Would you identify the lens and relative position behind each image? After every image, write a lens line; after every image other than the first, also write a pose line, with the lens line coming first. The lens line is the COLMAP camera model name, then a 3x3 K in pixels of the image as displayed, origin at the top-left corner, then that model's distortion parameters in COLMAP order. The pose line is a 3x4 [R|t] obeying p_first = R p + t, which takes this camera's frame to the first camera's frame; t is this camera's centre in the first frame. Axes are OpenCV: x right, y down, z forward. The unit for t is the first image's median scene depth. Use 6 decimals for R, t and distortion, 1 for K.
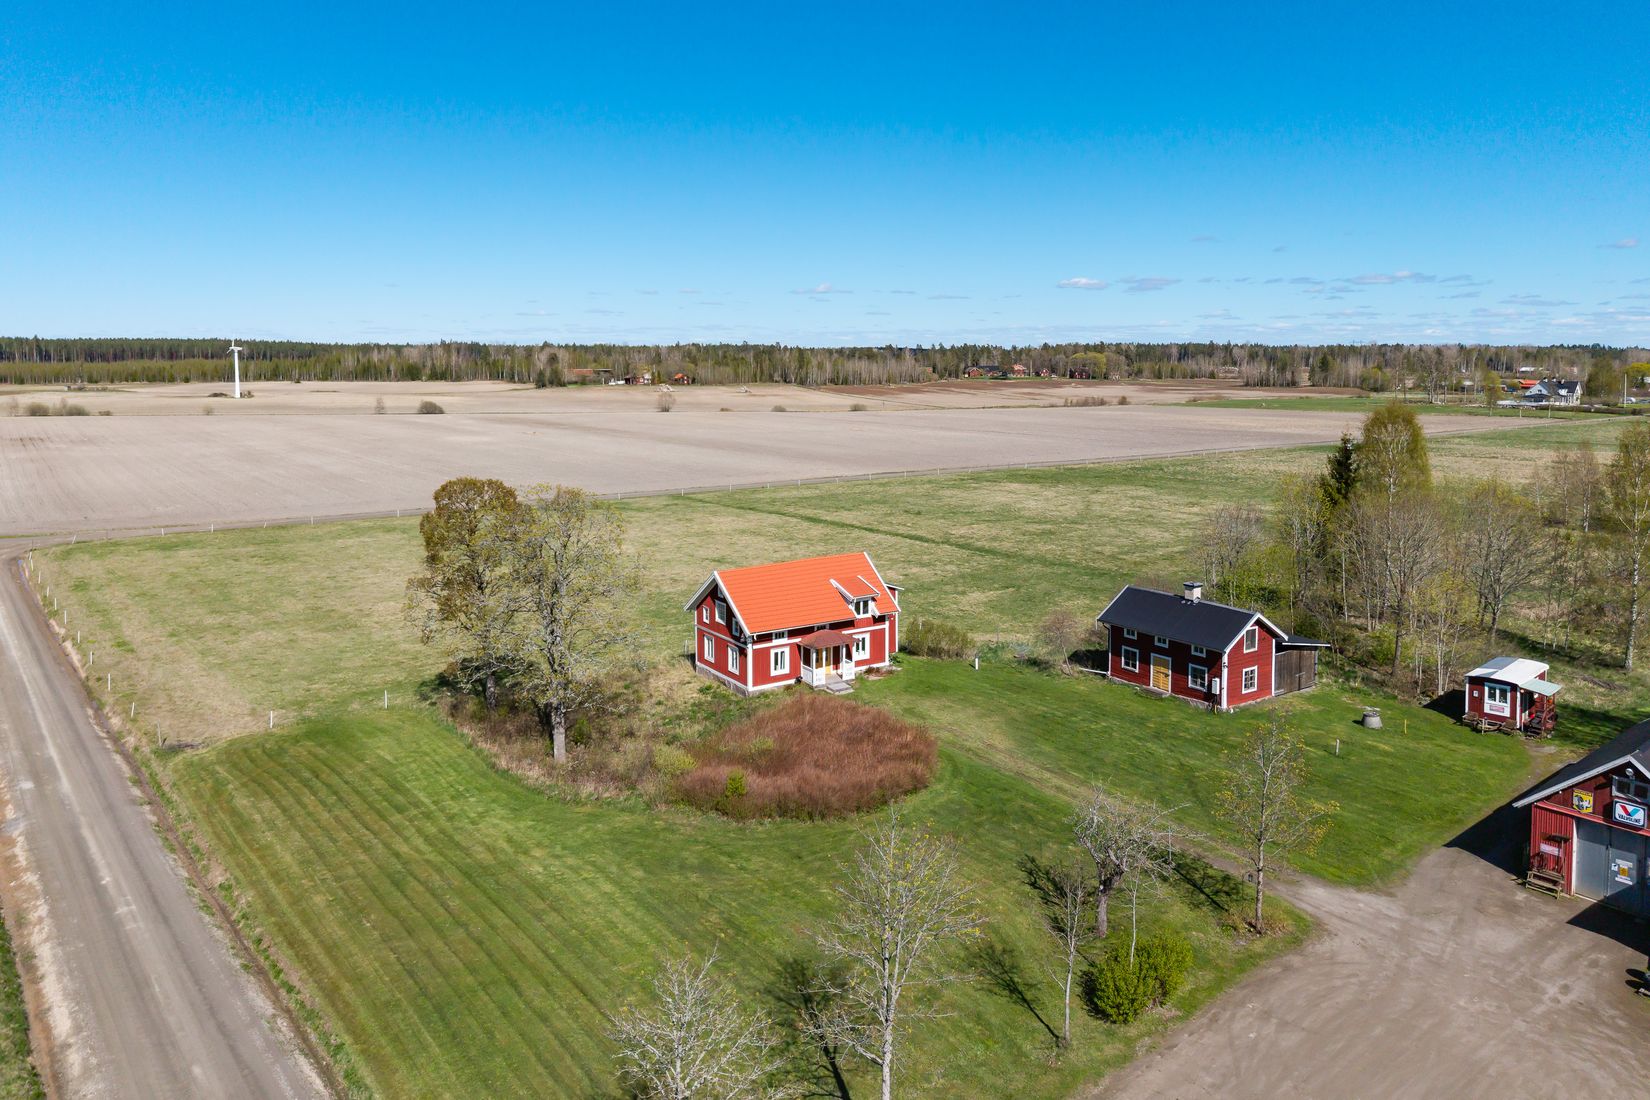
lens RADIAL K [[1097.7, 0, 825.0], [0, 1097.7, 550.0], [0, 0, 1]] dist [0.050551, -0.052994]
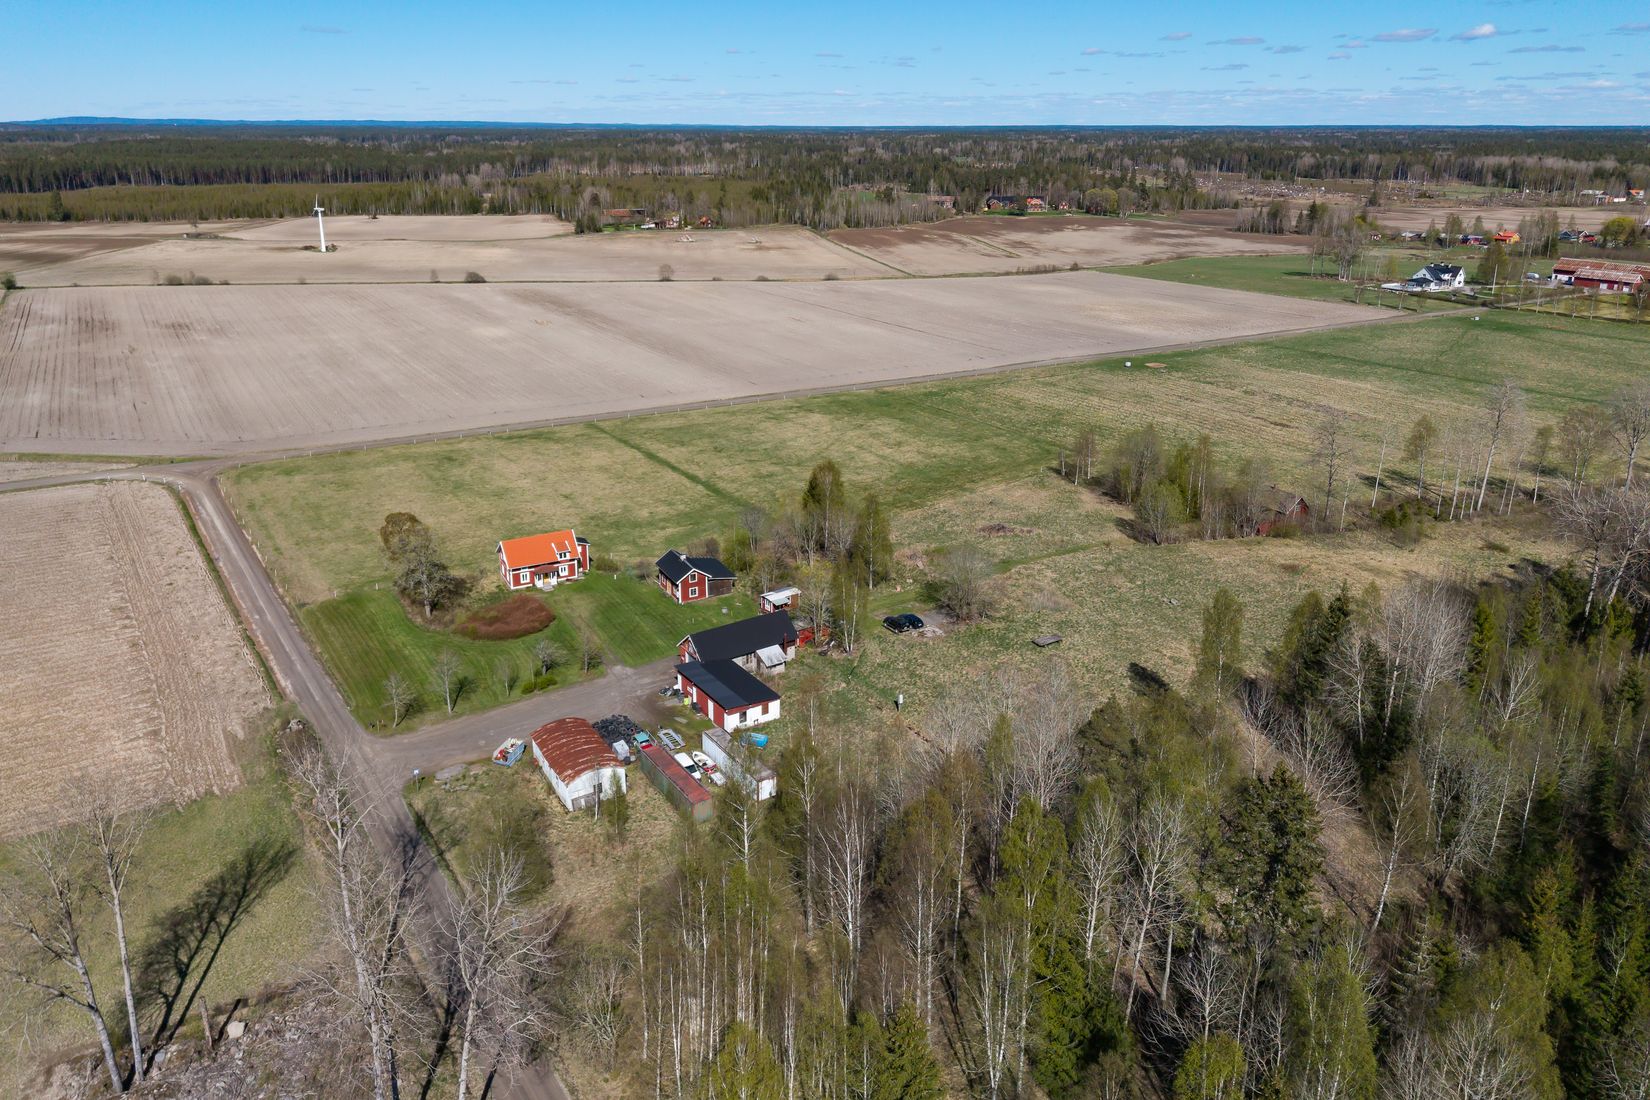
lens RADIAL K [[1097.7, 0, 825.0], [0, 1097.7, 550.0], [0, 0, 1]] dist [0.050551, -0.052994]
pose [[0.996514, 0.039511, -0.073473, 0.819094], [-0.024723, 0.981037, 0.192239, -0.460401], [0.079675, -0.189752, 0.978594, -1.415039]]
